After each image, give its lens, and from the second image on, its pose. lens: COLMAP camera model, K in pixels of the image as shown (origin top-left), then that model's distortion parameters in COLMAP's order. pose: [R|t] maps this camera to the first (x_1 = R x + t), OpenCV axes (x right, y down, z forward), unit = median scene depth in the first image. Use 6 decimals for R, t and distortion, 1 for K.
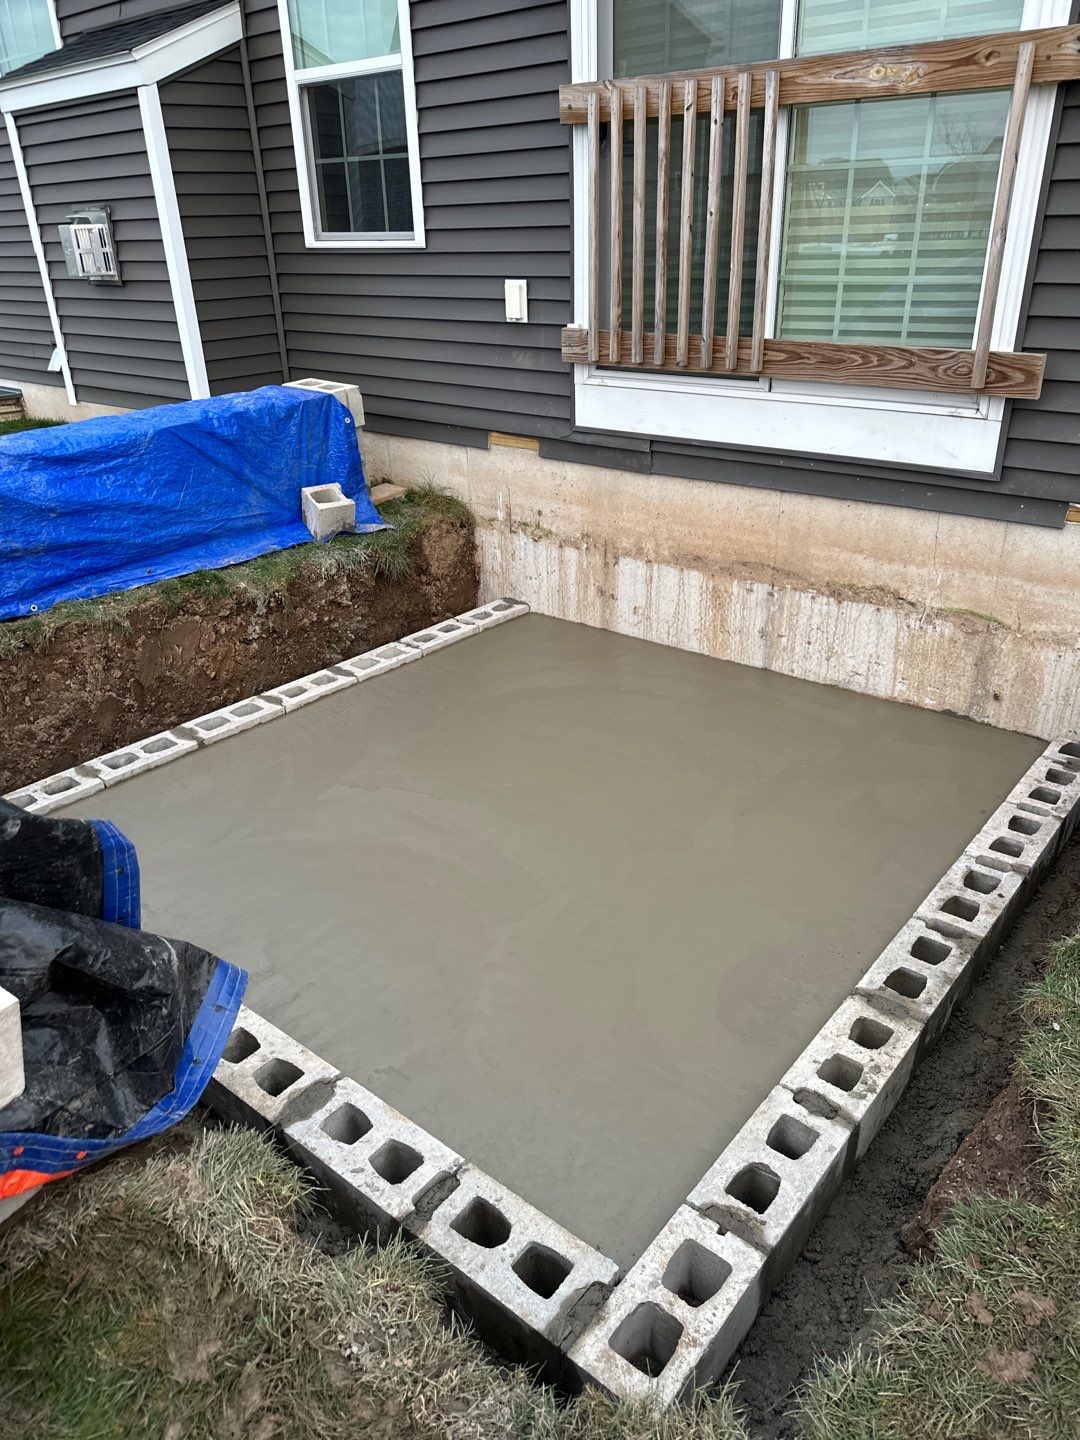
lens RADIAL K [[1020.3, 0, 558.1], [0, 1020.3, 728.7], [0, 0, 1]] dist [0.033390, -0.041605]
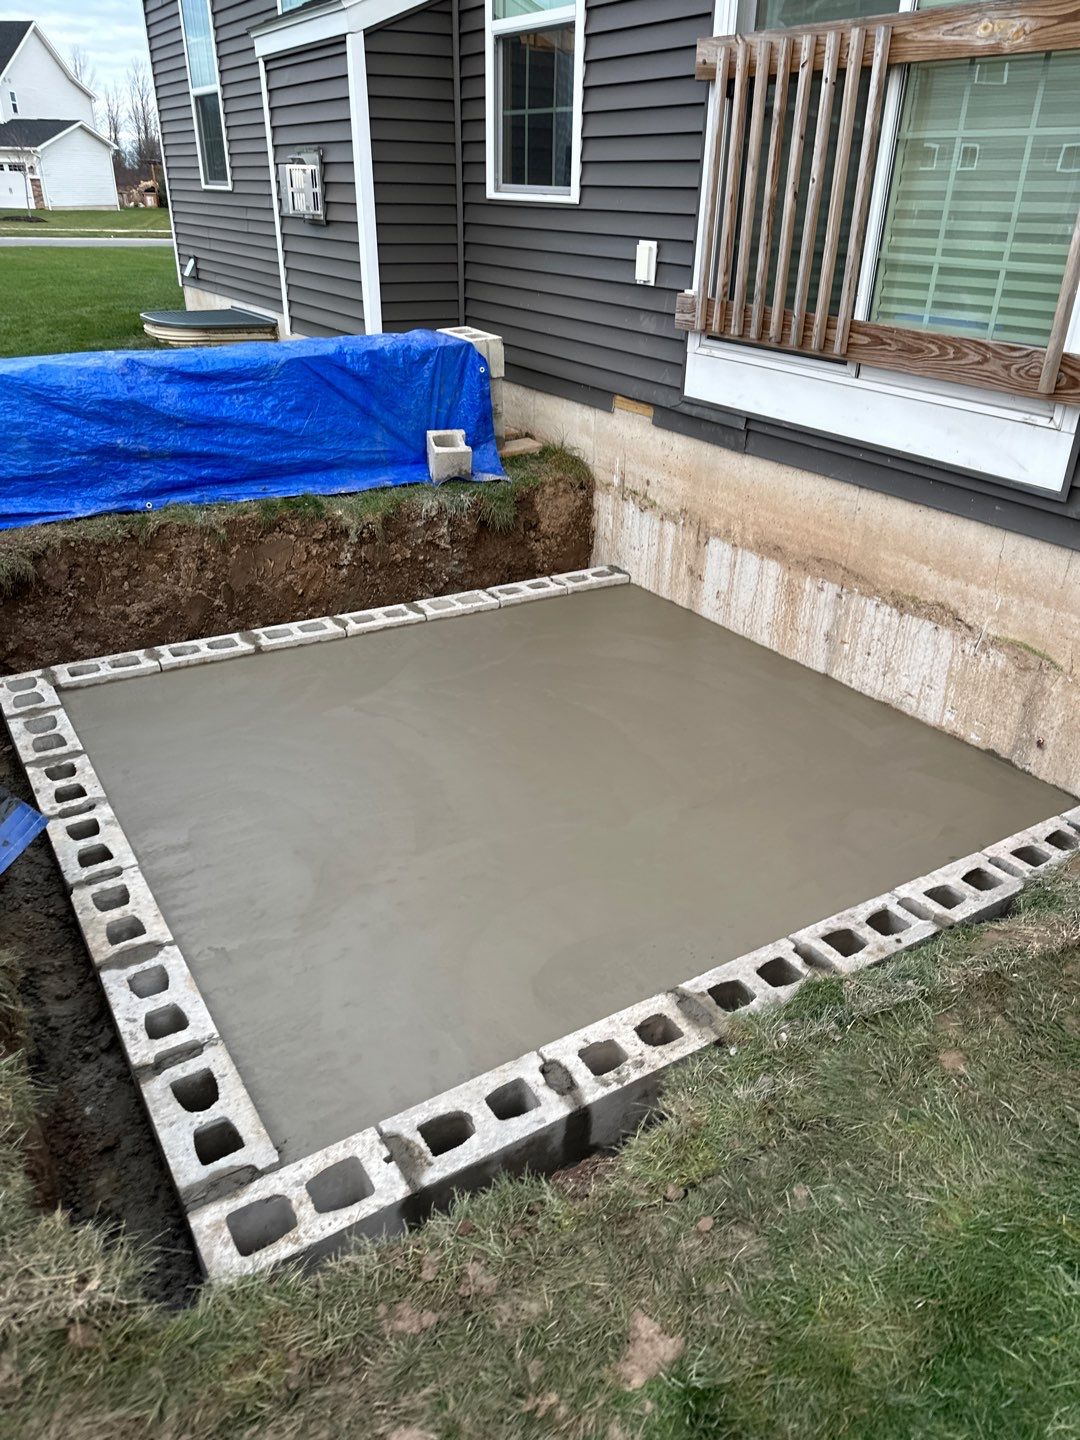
lens RADIAL K [[1020.3, 0, 563.9], [0, 1020.3, 749.1], [0, 0, 1]] dist [0.033390, -0.041605]
pose [[0.949689, 0.189645, -0.249251, 0.250598], [-0.178966, 0.981703, 0.065049, -0.009688], [0.257026, -0.017169, 0.966252, 0.021678]]
